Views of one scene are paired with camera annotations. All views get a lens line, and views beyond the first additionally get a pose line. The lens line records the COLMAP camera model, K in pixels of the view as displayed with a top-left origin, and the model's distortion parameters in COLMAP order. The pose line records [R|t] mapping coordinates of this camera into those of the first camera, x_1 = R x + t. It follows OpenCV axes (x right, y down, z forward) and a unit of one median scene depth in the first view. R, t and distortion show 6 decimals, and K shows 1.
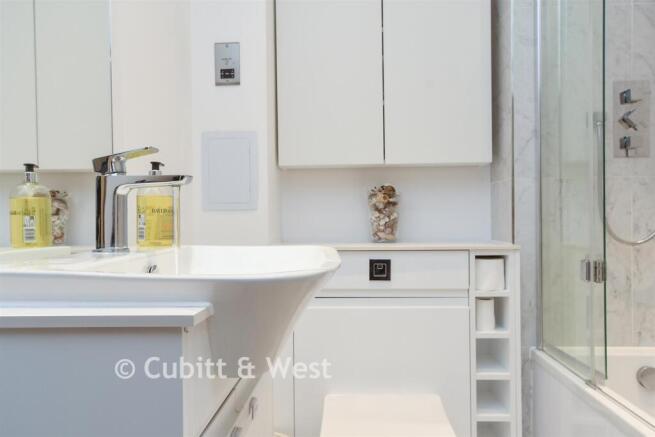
lens RADIAL K [[569.4, 0, 328.7], [0, 569.4, 220.4], [0, 0, 1]] dist [0.013158, 0.015080]
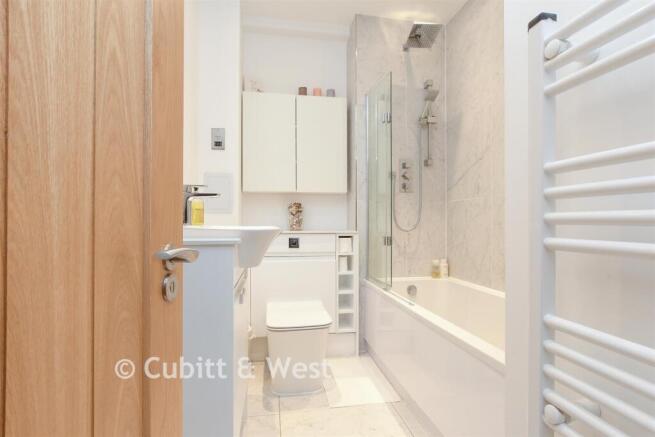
lens RADIAL K [[322.1, 0, 328.2], [0, 322.1, 219.8], [0, 0, 1]] dist [0.000231, -0.000003]
pose [[0.977363, 0.013201, 0.211157, -0.036072], [-0.011000, 0.999872, -0.011595, 0.014635], [-0.211284, 0.009010, 0.977383, -0.166656]]
